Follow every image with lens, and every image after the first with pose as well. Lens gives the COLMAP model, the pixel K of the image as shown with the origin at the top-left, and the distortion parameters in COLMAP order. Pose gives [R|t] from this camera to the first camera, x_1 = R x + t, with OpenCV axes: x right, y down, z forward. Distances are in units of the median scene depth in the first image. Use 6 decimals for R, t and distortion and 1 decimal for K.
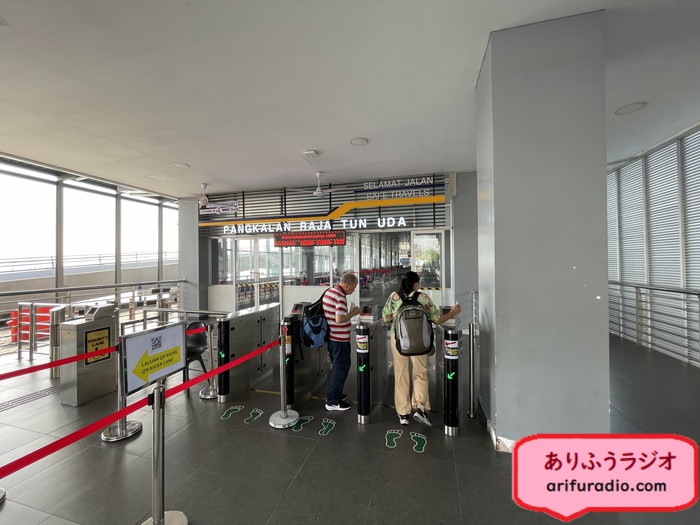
lens RADIAL K [[283.5, 0, 349.9], [0, 283.5, 261.4], [0, 0, 1]] dist [-0.004335, -0.000471]
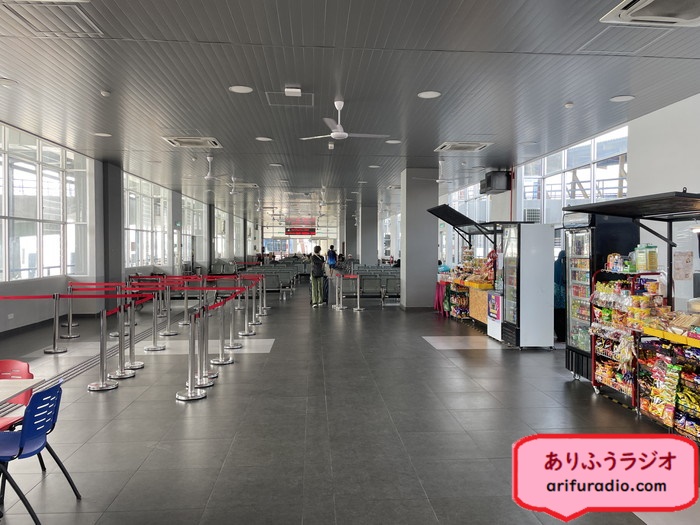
lens RADIAL K [[528.4, 0, 349.3], [0, 528.4, 258.9], [0, 0, 1]] dist [0.052043, -0.049878]
pose [[0.943927, 0.010571, 0.329985, 0.044259], [-0.020566, 0.999429, 0.026813, -0.001634], [-0.329513, -0.032096, 0.943605, 0.284784]]
